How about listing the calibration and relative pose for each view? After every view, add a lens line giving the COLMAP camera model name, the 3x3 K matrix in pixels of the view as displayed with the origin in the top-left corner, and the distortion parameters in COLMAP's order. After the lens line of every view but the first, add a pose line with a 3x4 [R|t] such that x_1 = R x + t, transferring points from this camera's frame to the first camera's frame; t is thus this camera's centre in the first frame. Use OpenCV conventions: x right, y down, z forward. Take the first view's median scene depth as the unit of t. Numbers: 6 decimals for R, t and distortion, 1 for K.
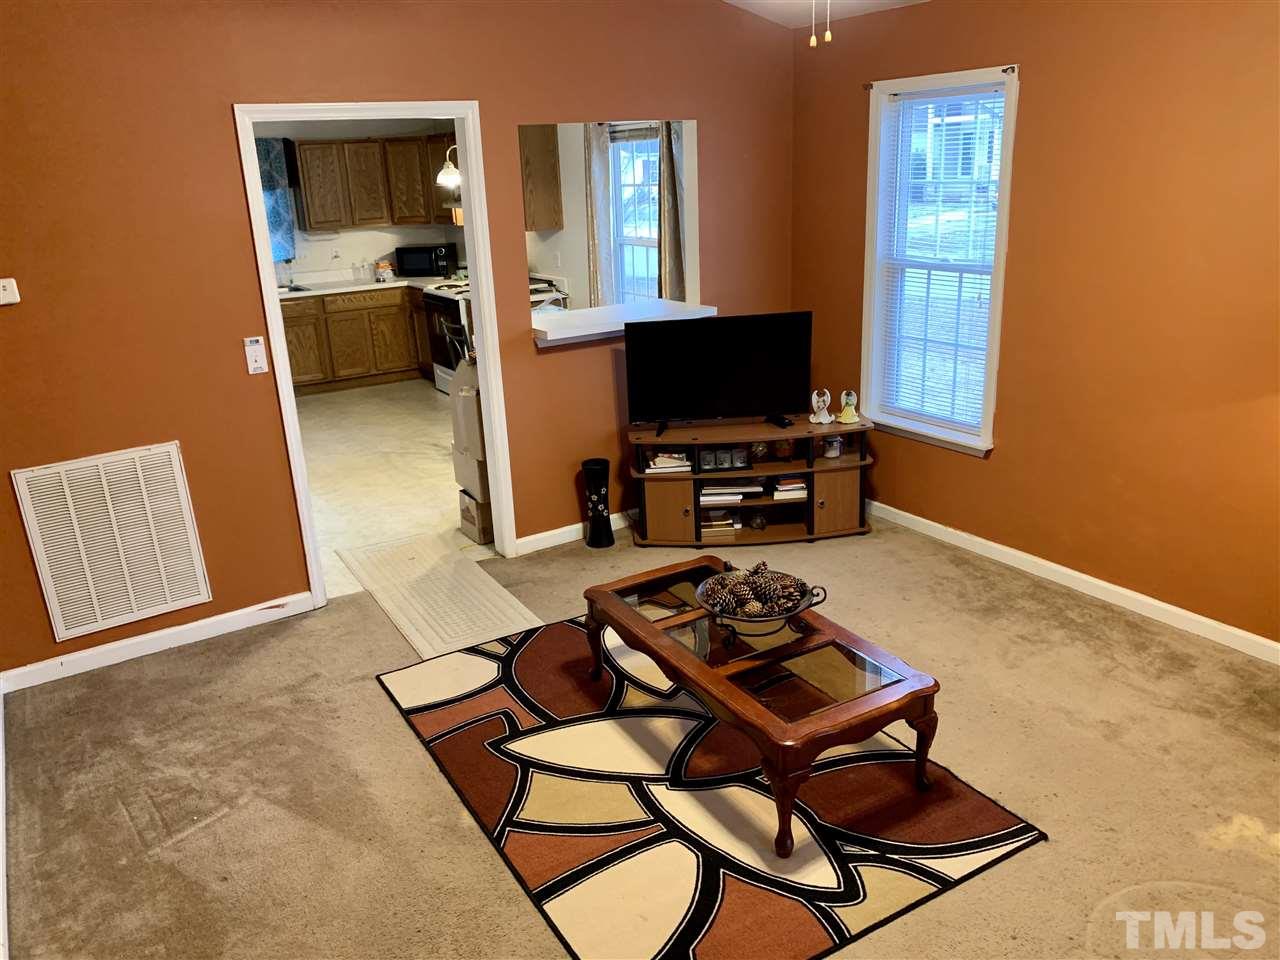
lens RADIAL K [[988.6, 0, 637.4], [0, 988.6, 471.8], [0, 0, 1]] dist [0.040582, -0.052292]
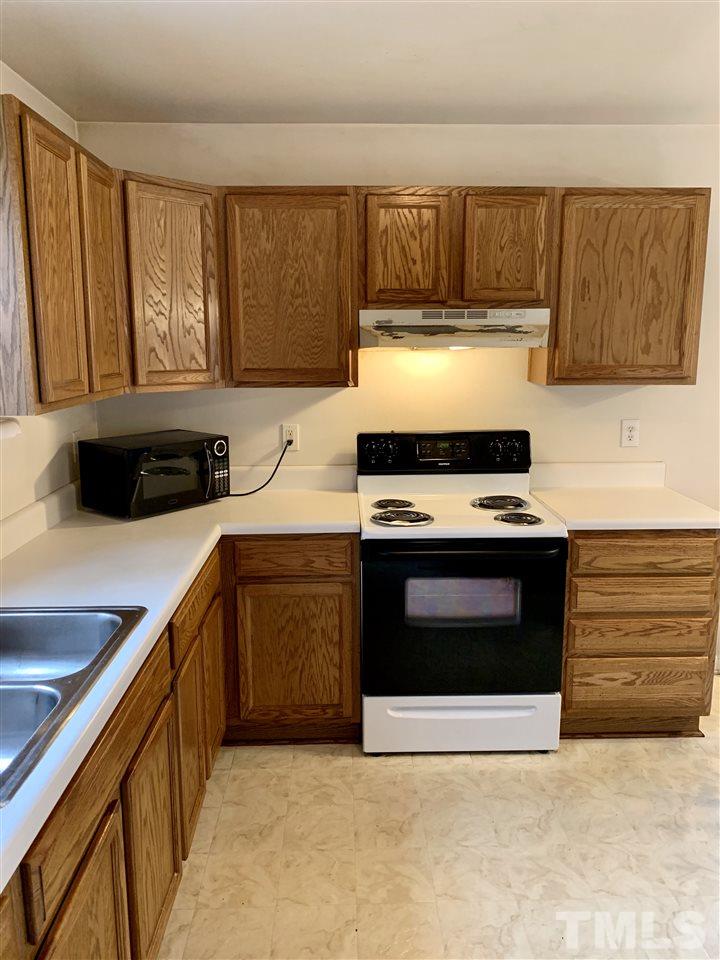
lens RADIAL K [[738.9, 0, 360.3], [0, 738.9, 466.2], [0, 0, 1]] dist [0.103633, -0.198824]
pose [[0.485974, -0.102353, 0.867959, -0.656332], [0.241028, 0.970301, -0.020532, -0.276566], [-0.840080, 0.219181, 0.496211, 1.128106]]
